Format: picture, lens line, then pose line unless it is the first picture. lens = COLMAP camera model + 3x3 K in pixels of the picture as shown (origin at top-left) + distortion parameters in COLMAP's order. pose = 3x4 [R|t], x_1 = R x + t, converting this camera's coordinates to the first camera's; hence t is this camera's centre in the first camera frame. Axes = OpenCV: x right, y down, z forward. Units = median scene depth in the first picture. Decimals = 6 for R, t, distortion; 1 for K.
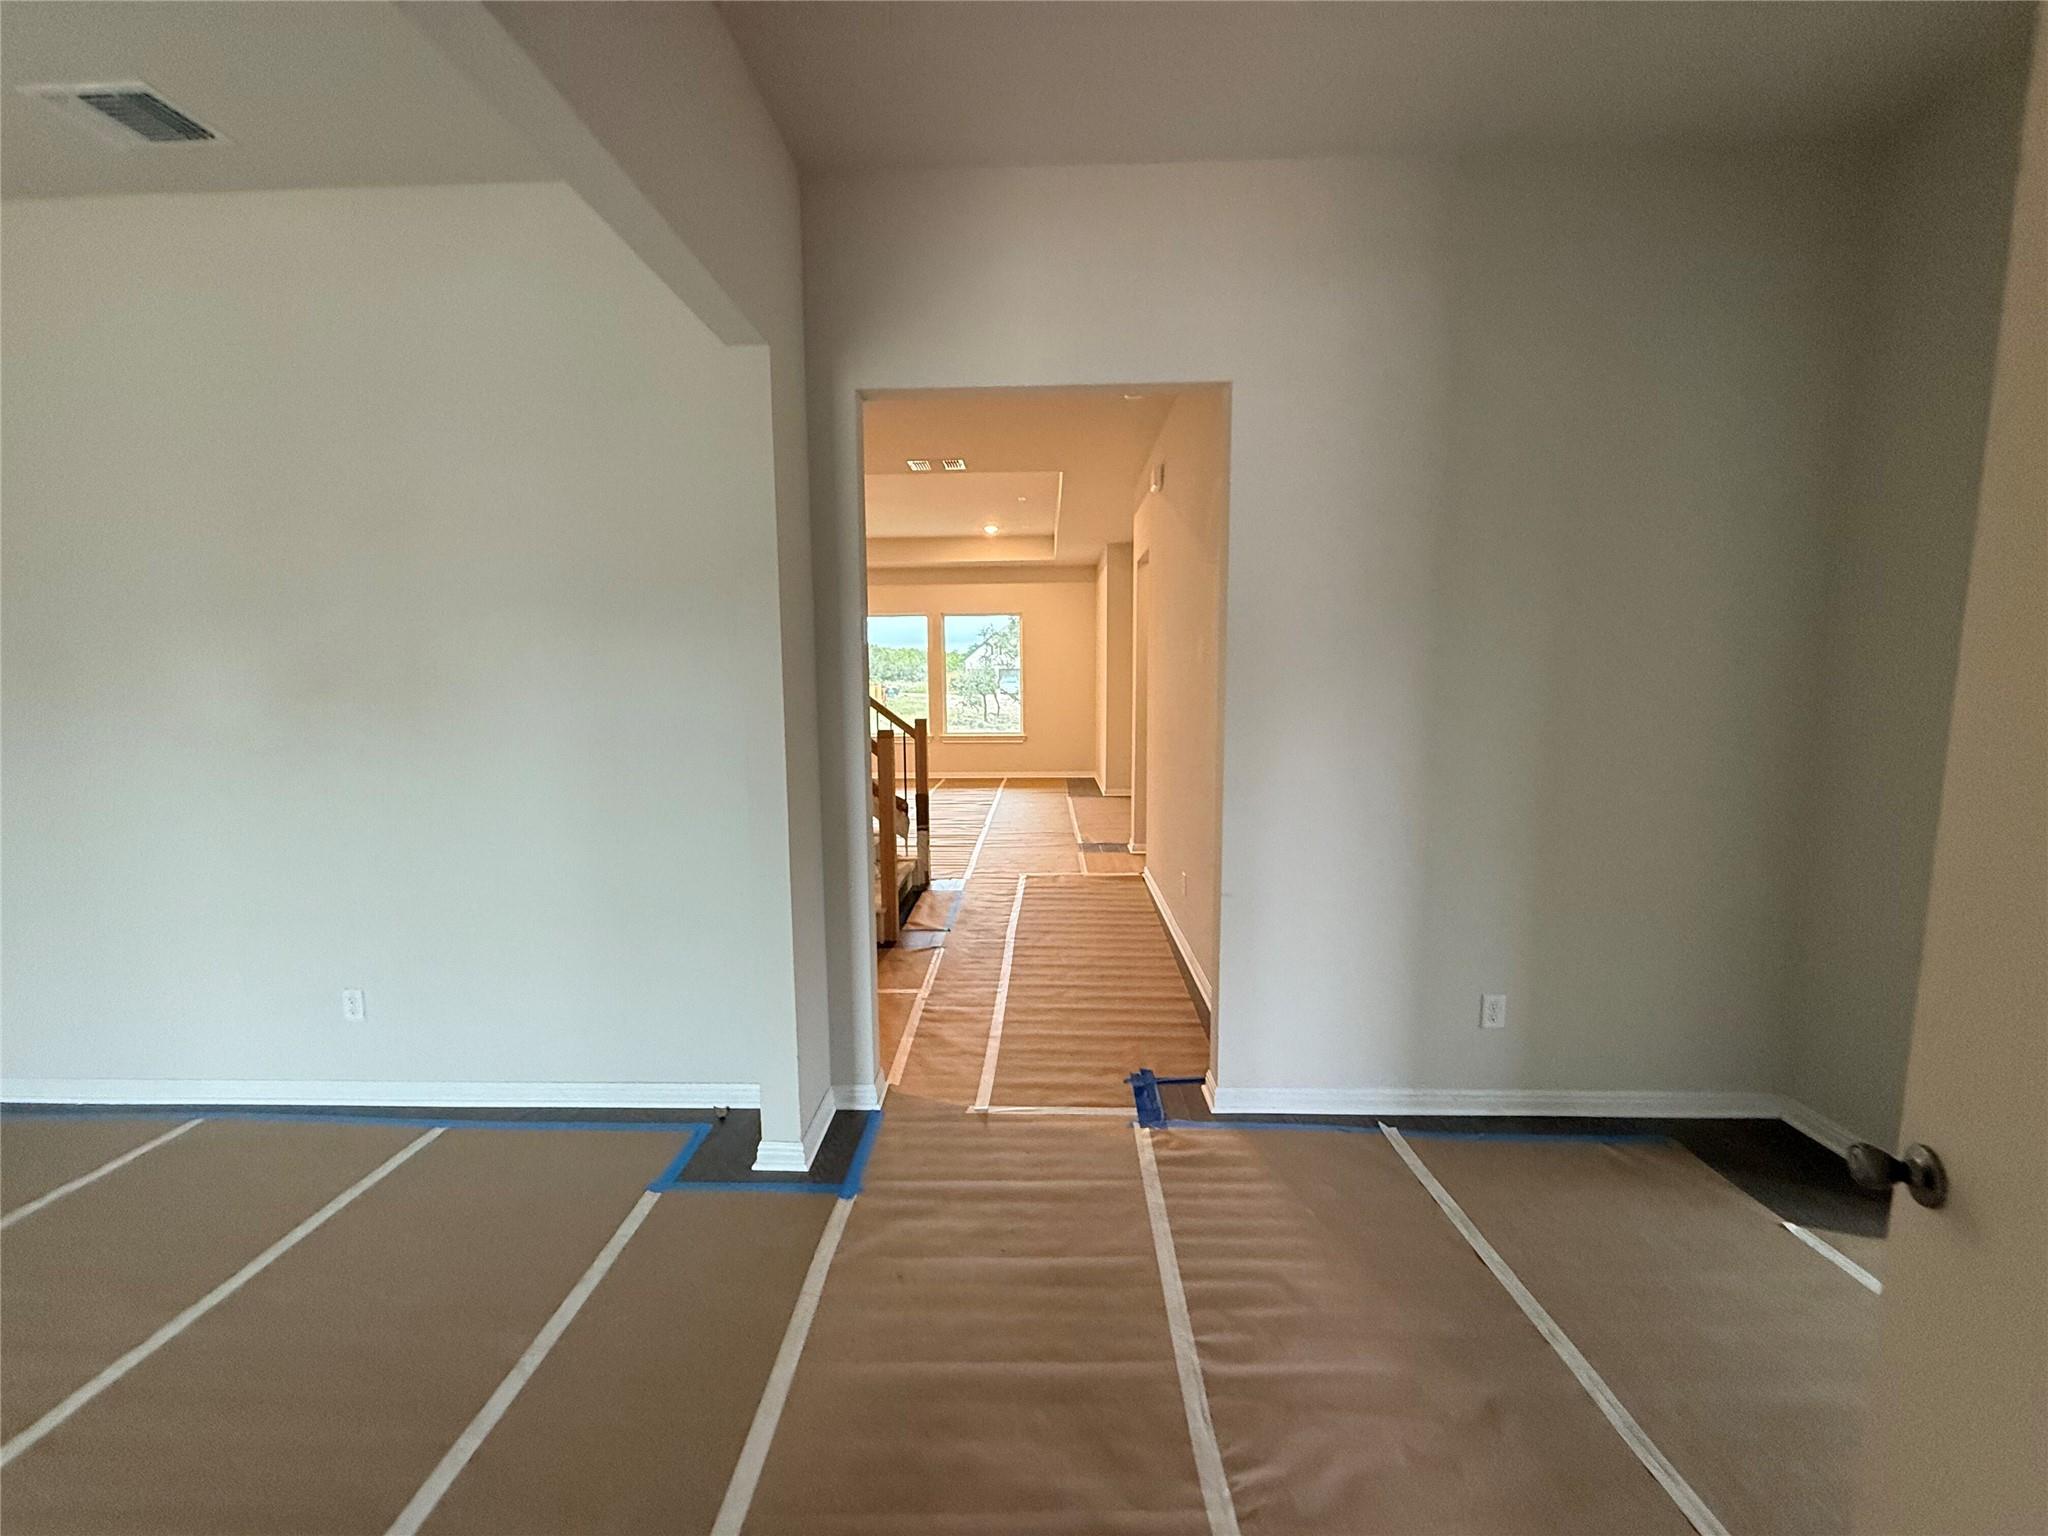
lens RADIAL K [[813.1, 0, 1016.8], [0, 813.1, 756.7], [0, 0, 1]] dist [-0.000258, 0.000012]
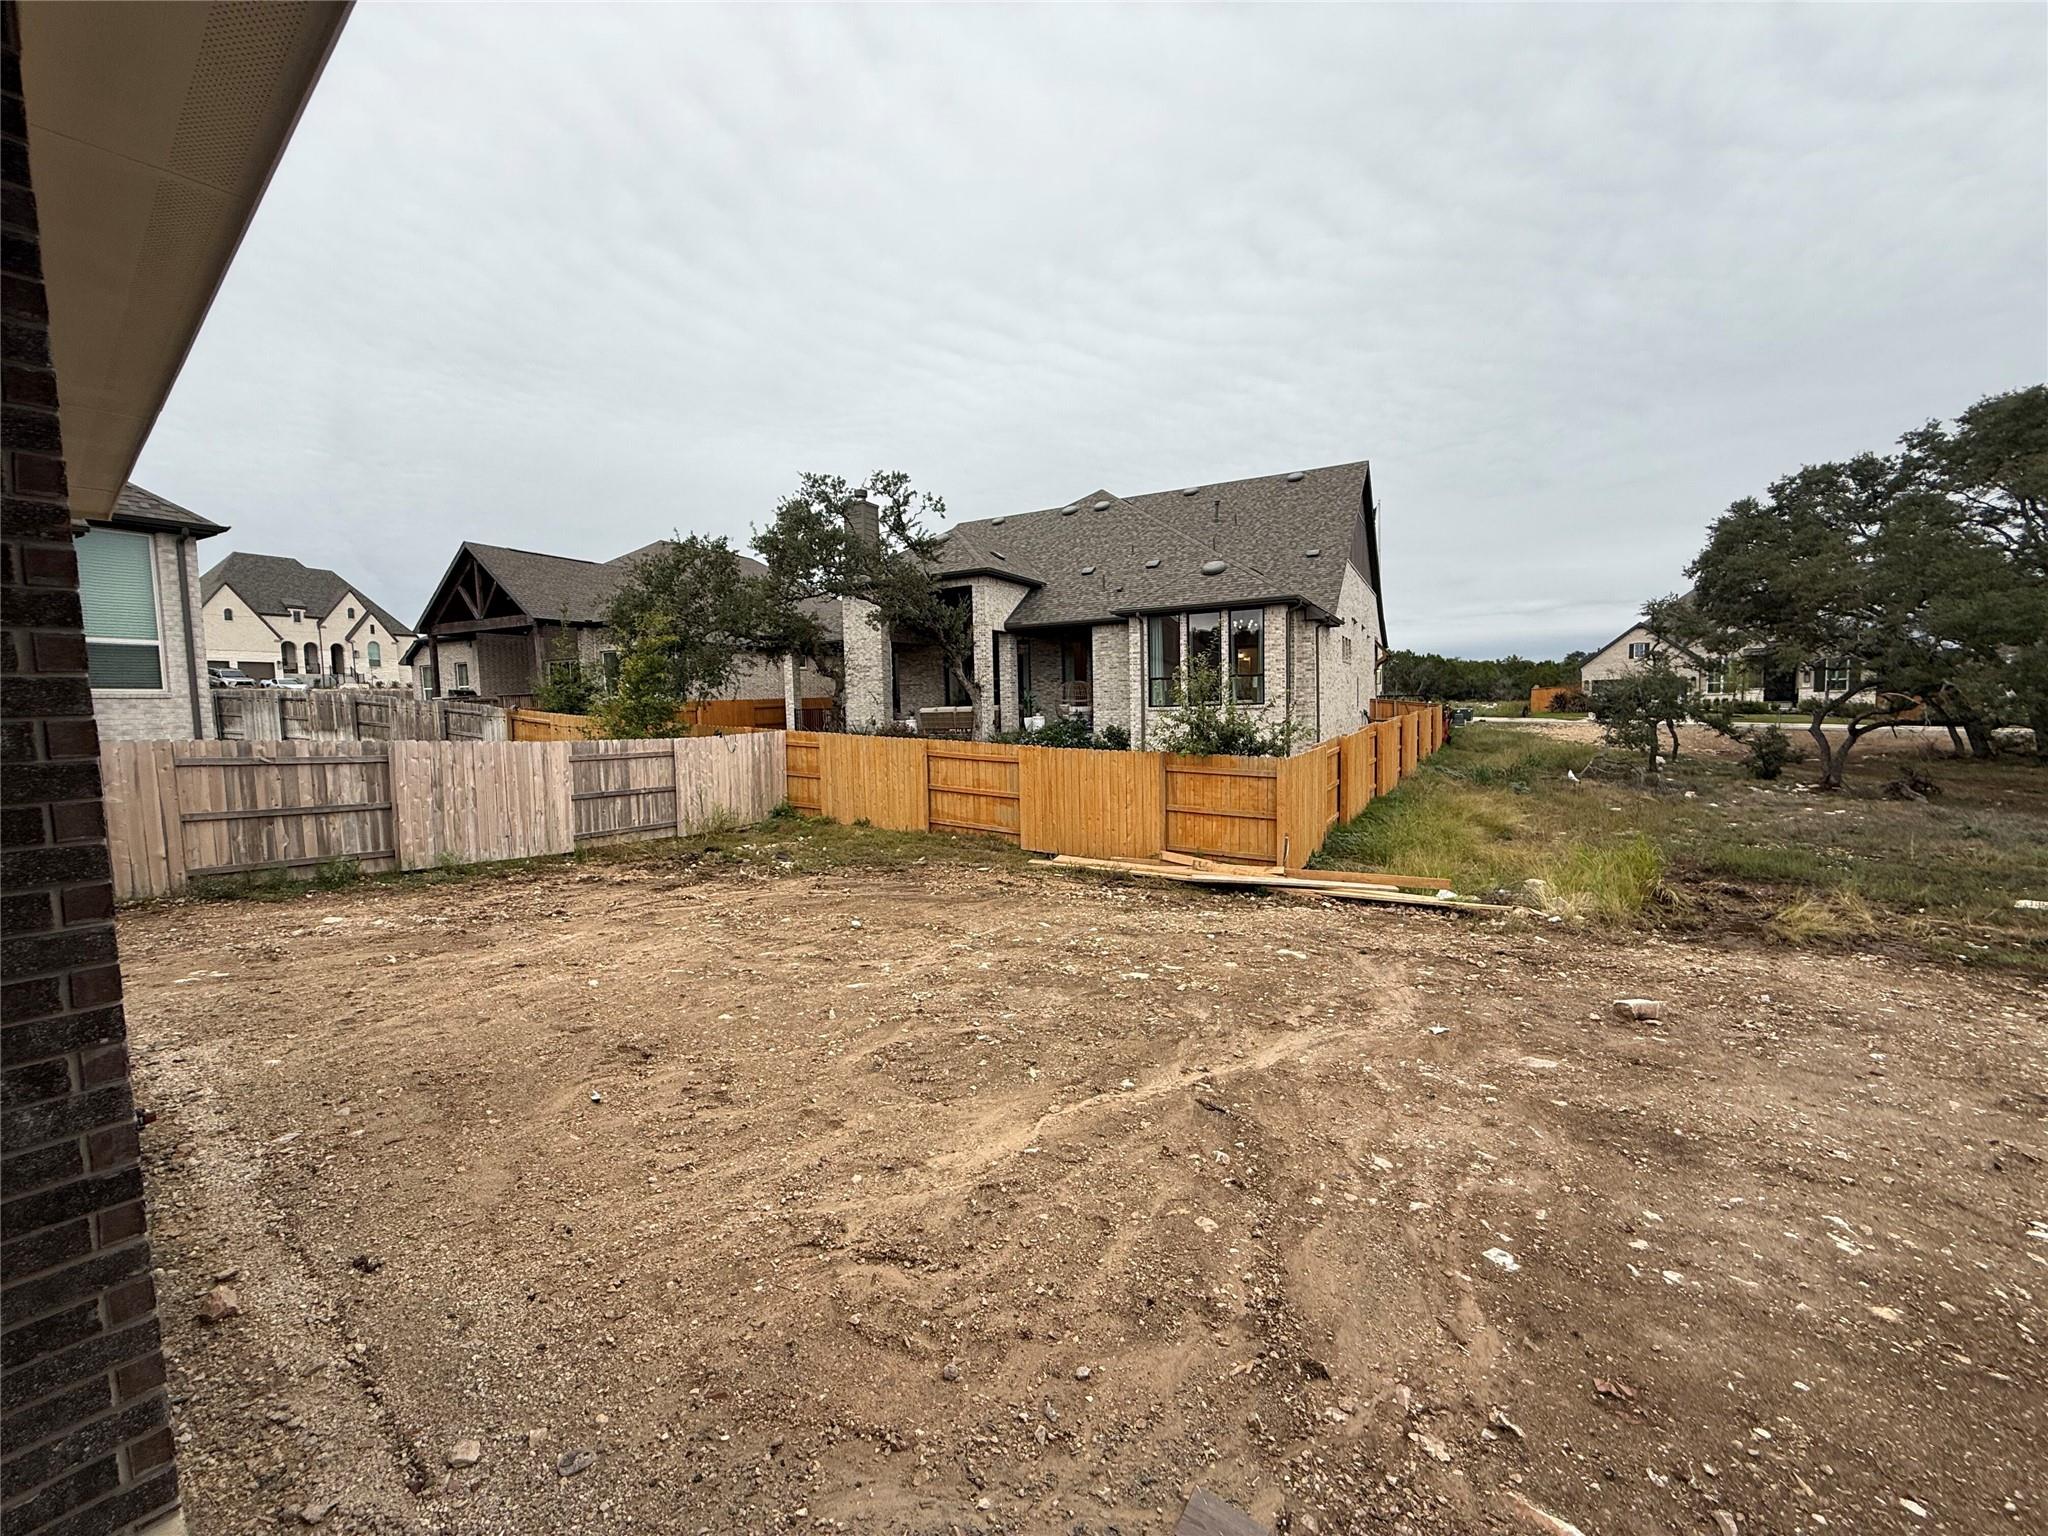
lens RADIAL K [[813.1, 0, 1017.5], [0, 813.1, 765.4], [0, 0, 1]] dist [-0.000258, 0.000012]
pose [[0.797983, 0.031780, -0.601842, -0.214631], [-0.041644, 0.999129, -0.002458, -0.118062], [0.601240, 0.027024, 0.798612, 1.309191]]
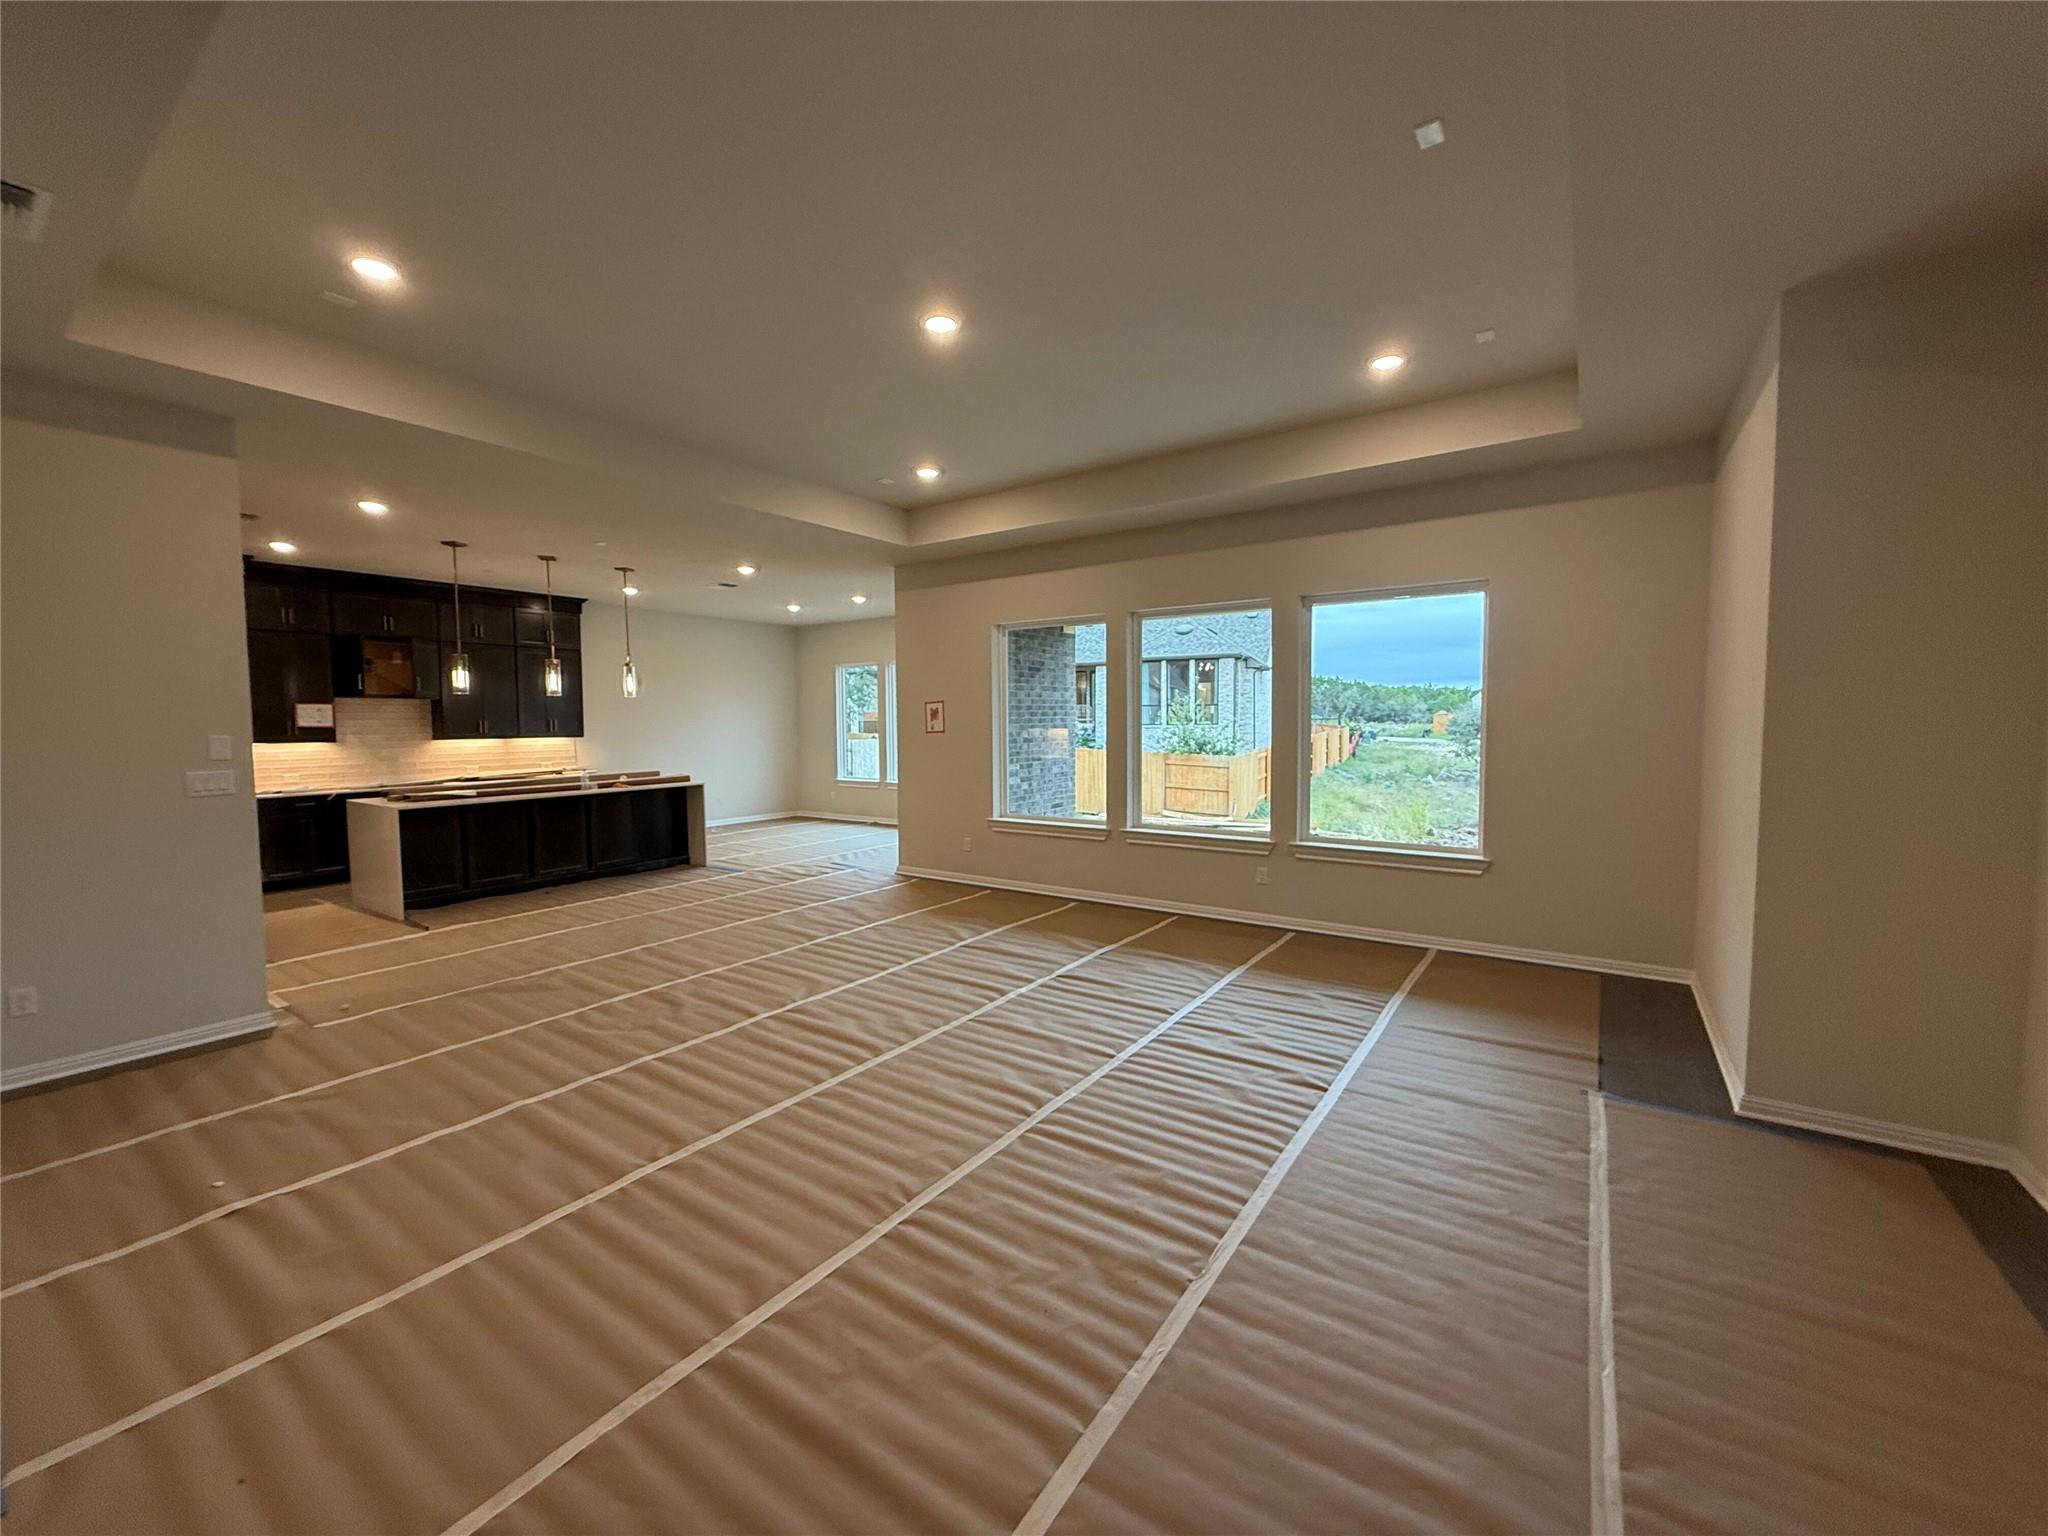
lens RADIAL K [[813.1, 0, 1018.6], [0, 813.1, 760.7], [0, 0, 1]] dist [-0.000258, 0.000012]
pose [[0.836539, 0.033055, -0.546909, 0.038652], [-0.057148, 0.997998, -0.027093, -0.055759], [0.544918, 0.053920, 0.836754, 0.518374]]
